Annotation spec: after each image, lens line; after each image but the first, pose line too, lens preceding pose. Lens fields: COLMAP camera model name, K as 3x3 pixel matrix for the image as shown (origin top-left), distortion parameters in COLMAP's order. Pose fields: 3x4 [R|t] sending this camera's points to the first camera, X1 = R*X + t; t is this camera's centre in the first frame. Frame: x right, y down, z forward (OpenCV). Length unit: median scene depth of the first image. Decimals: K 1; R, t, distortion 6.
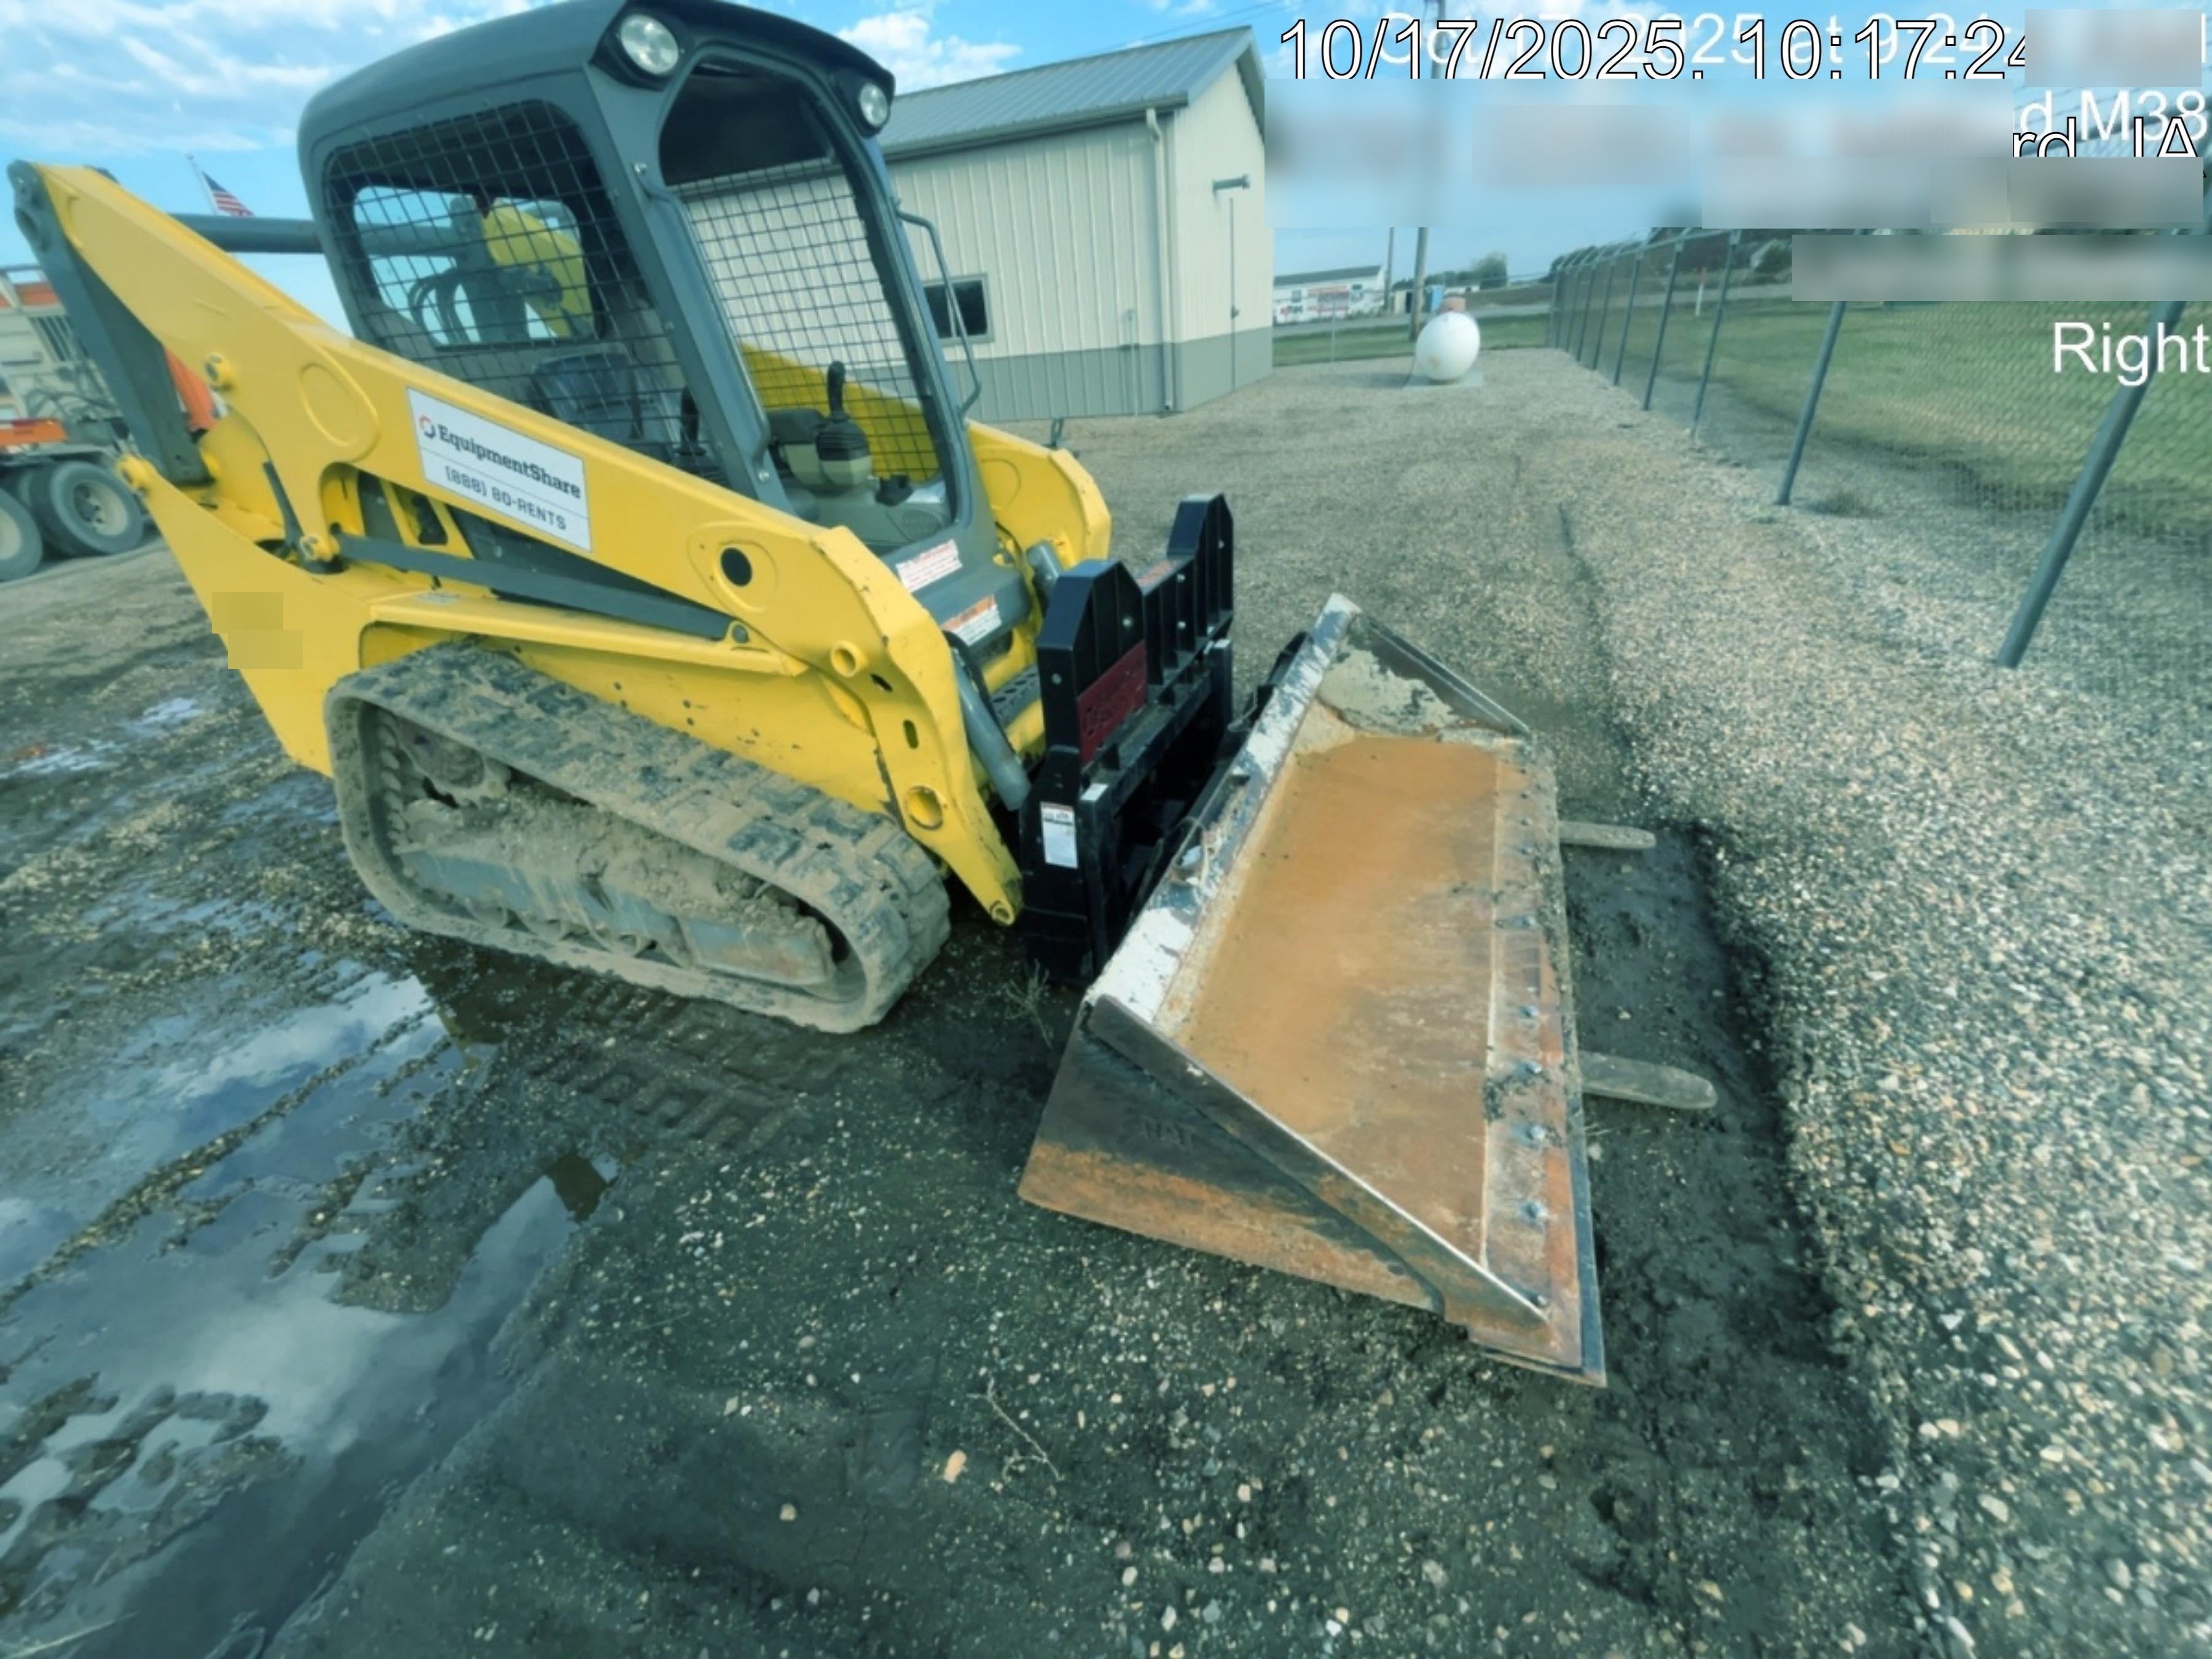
lens RADIAL K [[890.2, 0, 1098.4], [0, 890.2, 837.1], [0, 0, 1]] dist [0.000935, 0.000486]
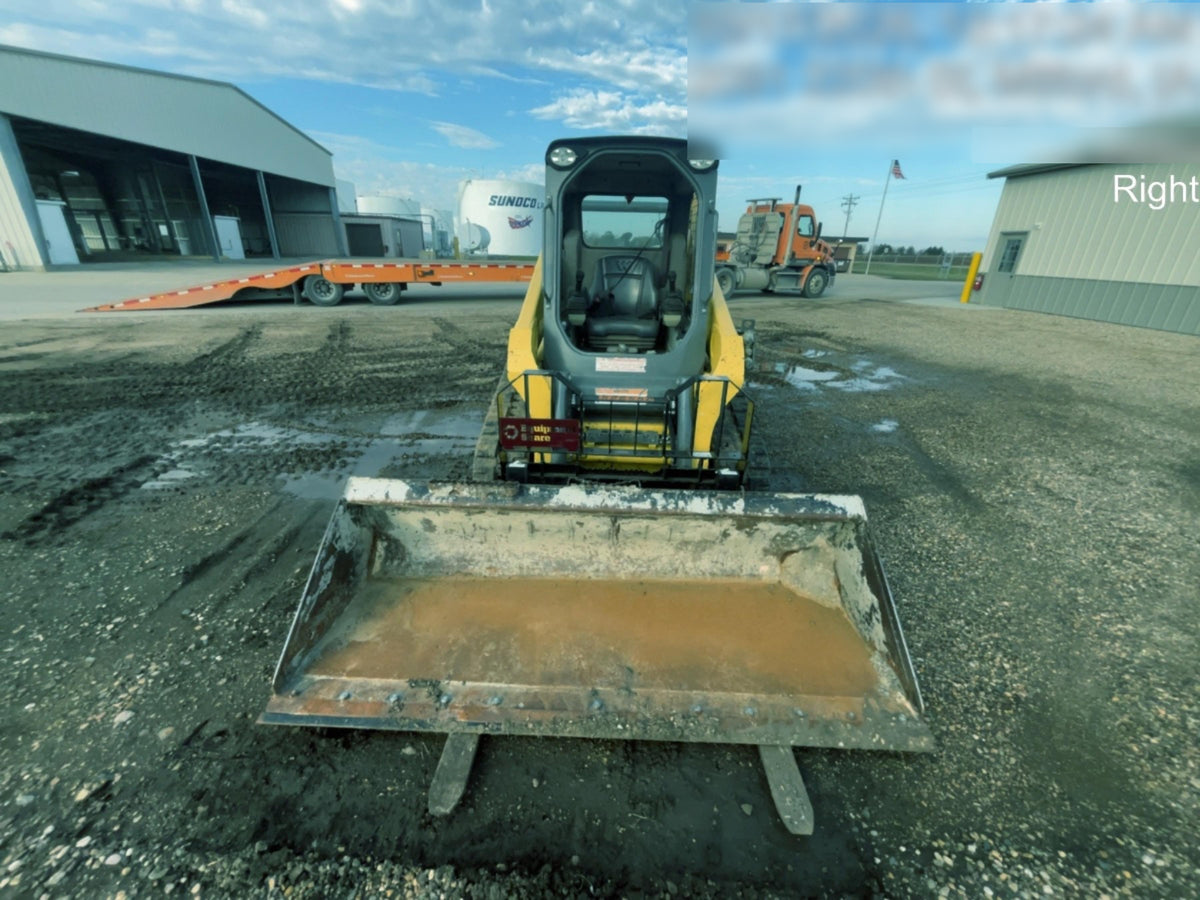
lens RADIAL K [[483.0, 0, 595.9], [0, 483.0, 454.1], [0, 0, 1]] dist [0.000935, 0.000486]
pose [[0.346212, 0.449962, -0.823208, 0.844815], [-0.512479, 0.825693, 0.235790, -0.371423], [0.785813, 0.340243, 0.516461, 0.430391]]
